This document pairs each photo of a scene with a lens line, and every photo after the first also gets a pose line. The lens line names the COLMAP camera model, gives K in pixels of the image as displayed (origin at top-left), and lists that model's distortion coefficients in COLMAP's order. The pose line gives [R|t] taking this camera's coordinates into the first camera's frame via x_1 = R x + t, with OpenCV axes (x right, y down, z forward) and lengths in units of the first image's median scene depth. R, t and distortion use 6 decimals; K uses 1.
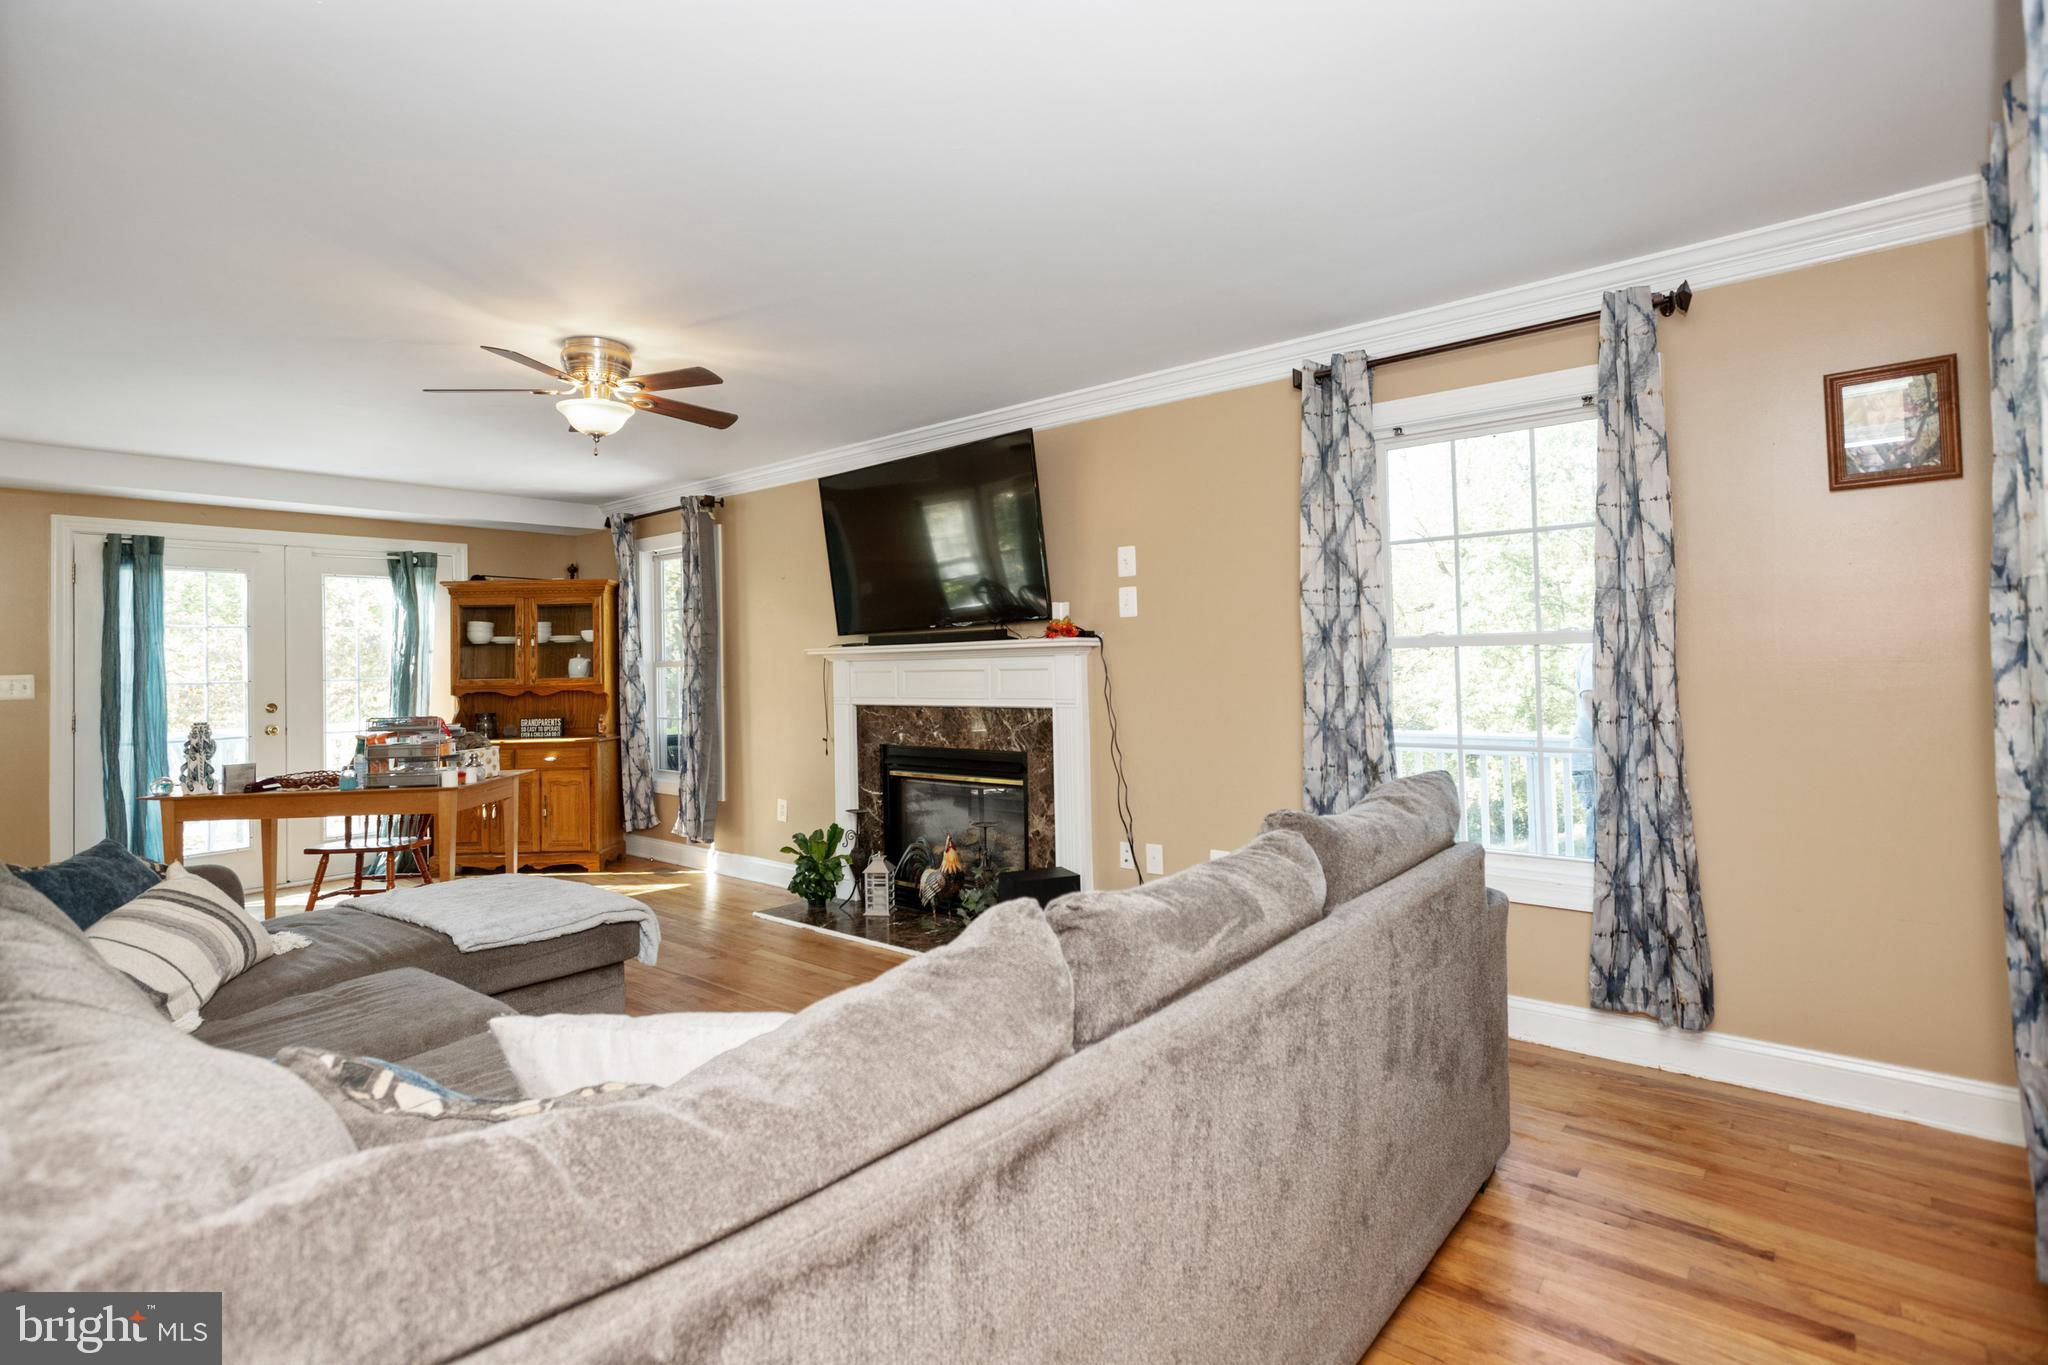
lens RADIAL K [[1008.3, 0, 984.7], [0, 1008.3, 635.1], [0, 0, 1]] dist [0.004891, 0.000296]
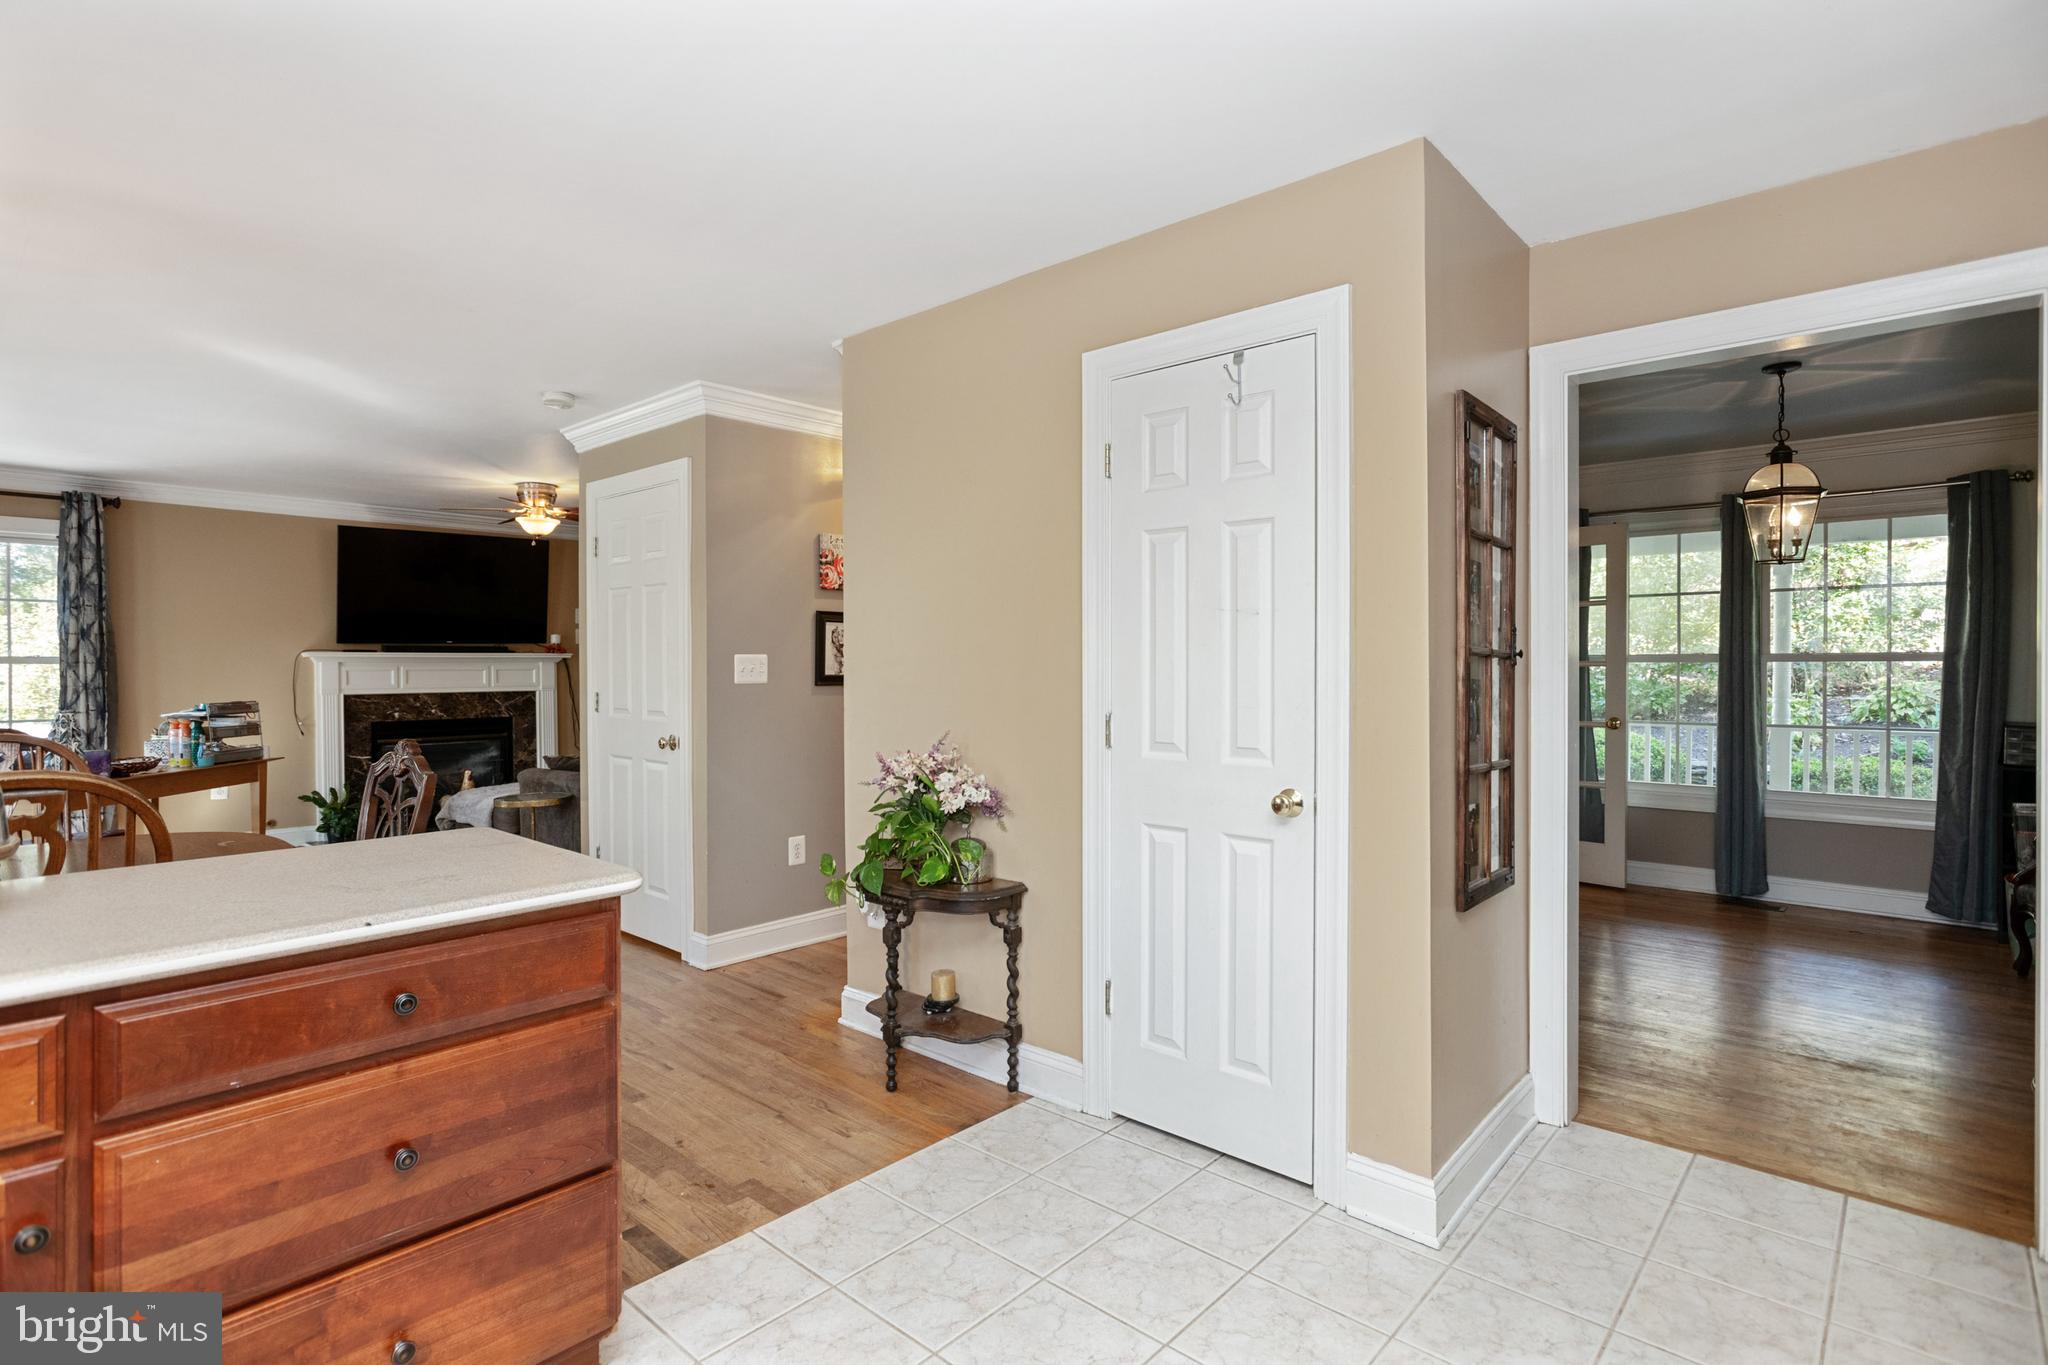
lens RADIAL K [[1019.4, 0, 1030.0], [0, 1019.4, 677.4], [0, 0, 1]] dist [-0.006658, 0.006336]
pose [[0.012852, 0.007177, 0.999892, -1.500710], [-0.027745, 0.999592, -0.006818, 0.030059], [-0.999532, -0.027655, 0.013046, 0.068494]]
